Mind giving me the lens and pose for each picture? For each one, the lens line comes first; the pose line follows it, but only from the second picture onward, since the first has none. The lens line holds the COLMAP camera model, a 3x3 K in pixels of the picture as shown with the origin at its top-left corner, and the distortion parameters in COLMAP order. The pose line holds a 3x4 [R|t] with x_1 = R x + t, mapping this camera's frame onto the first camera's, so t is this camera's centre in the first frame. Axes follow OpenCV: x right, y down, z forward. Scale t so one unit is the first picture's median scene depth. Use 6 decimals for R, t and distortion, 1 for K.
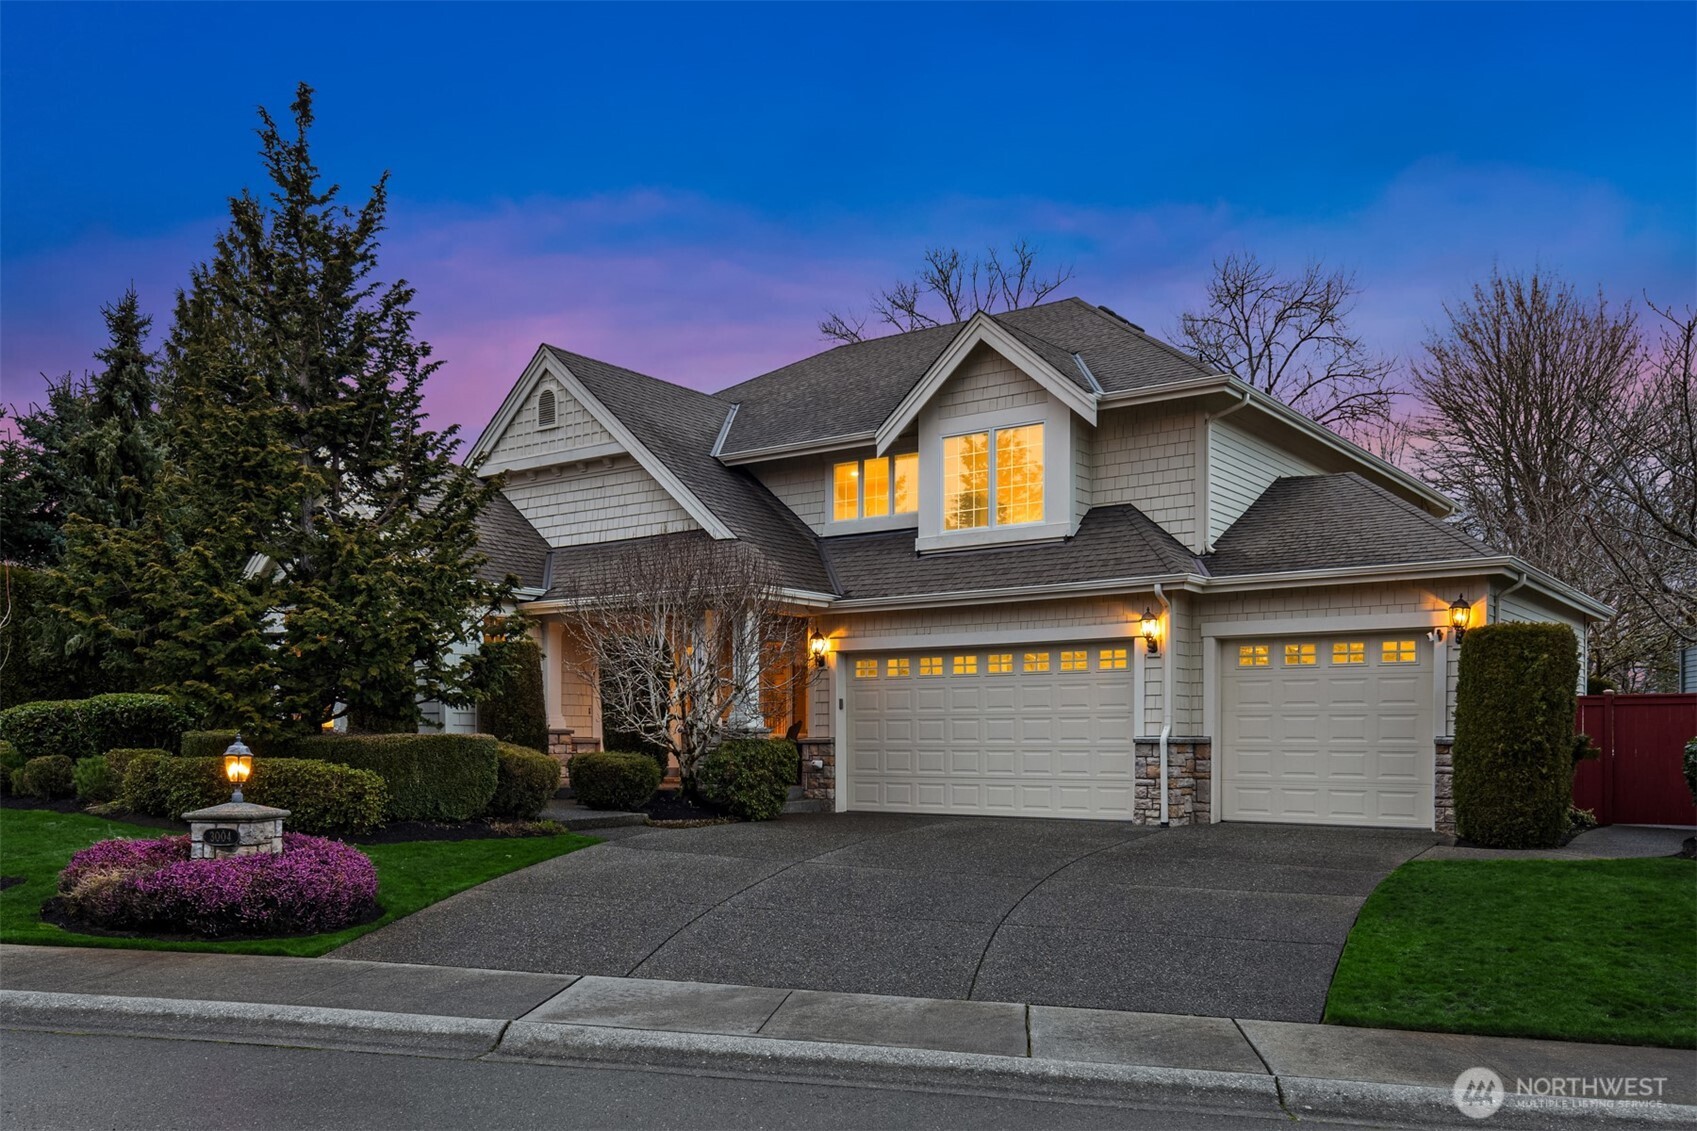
lens RADIAL K [[1387.0, 0, 848.5], [0, 1387.0, 565.5], [0, 0, 1]] dist [0.004117, 0.002403]
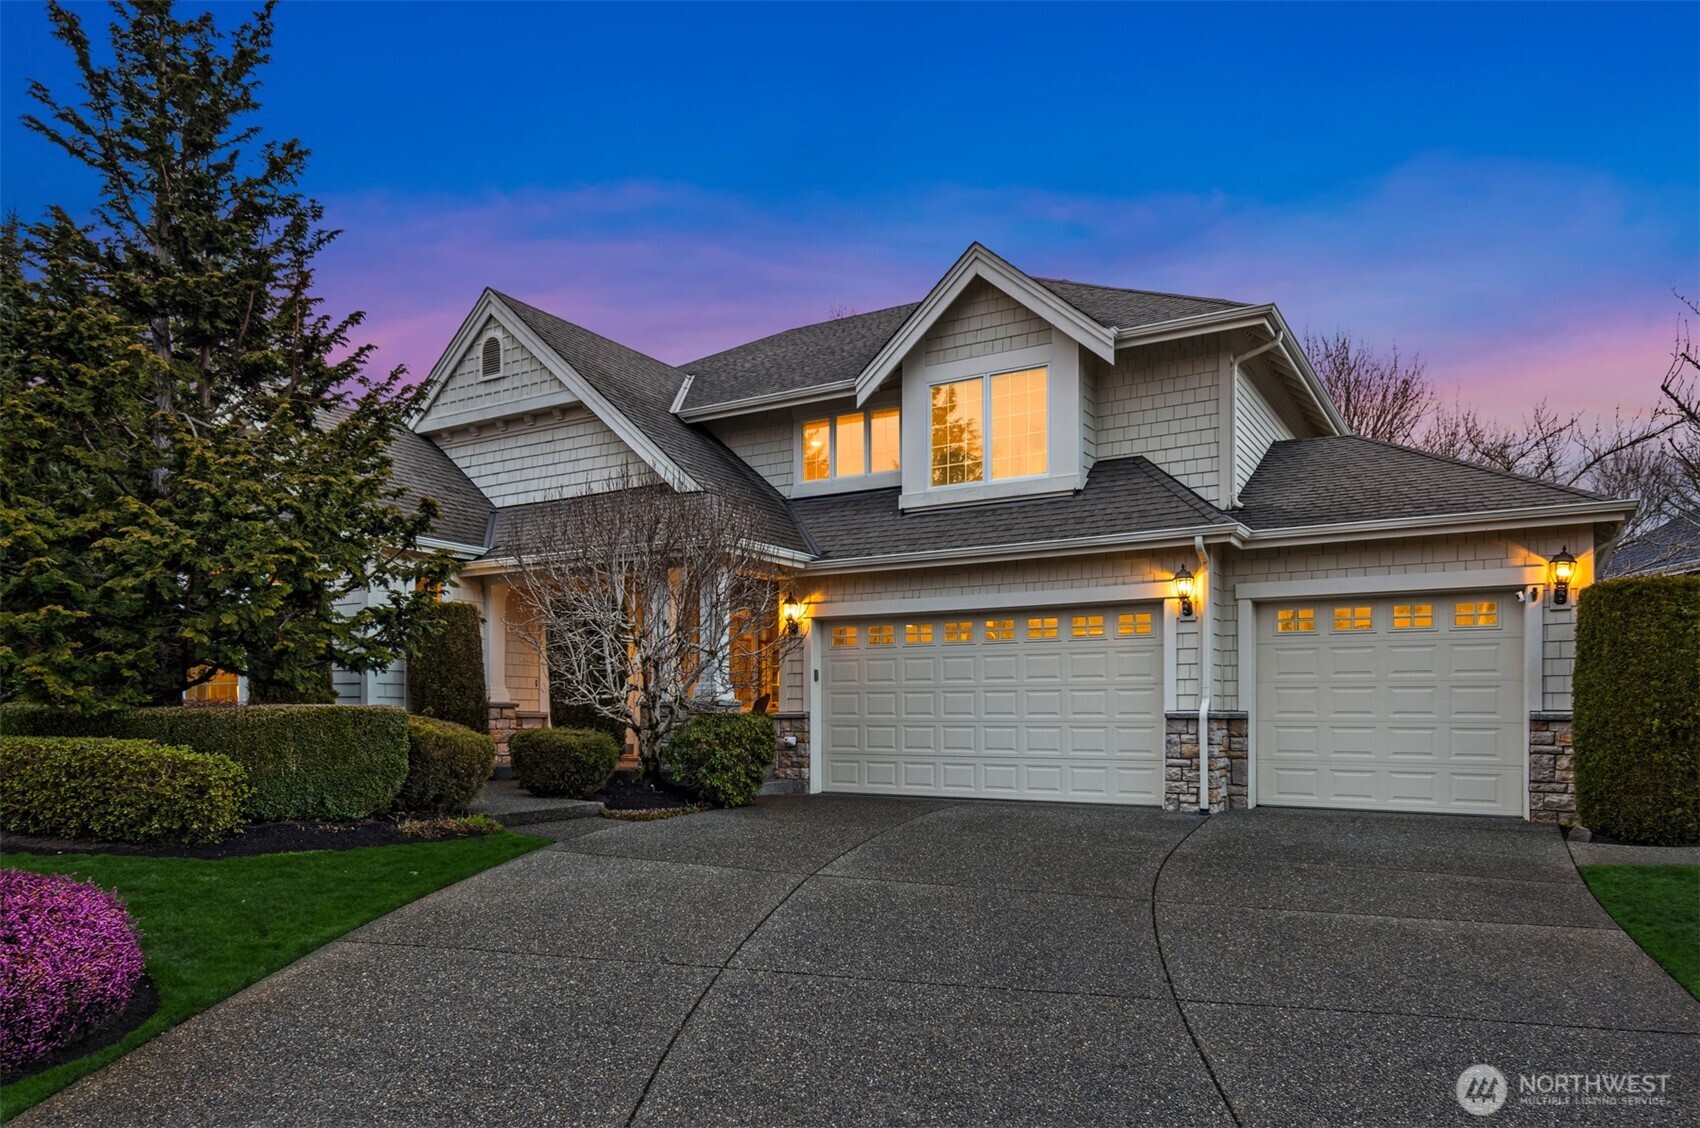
lens RADIAL K [[1099.8, 0, 845.5], [0, 1099.8, 604.5], [0, 0, 1]] dist [0.002465, 0.000191]
pose [[0.996513, 0.009491, 0.082894, -0.052445], [-0.011516, 0.999646, 0.023984, 0.040035], [-0.082637, -0.024855, 0.996270, 0.311592]]
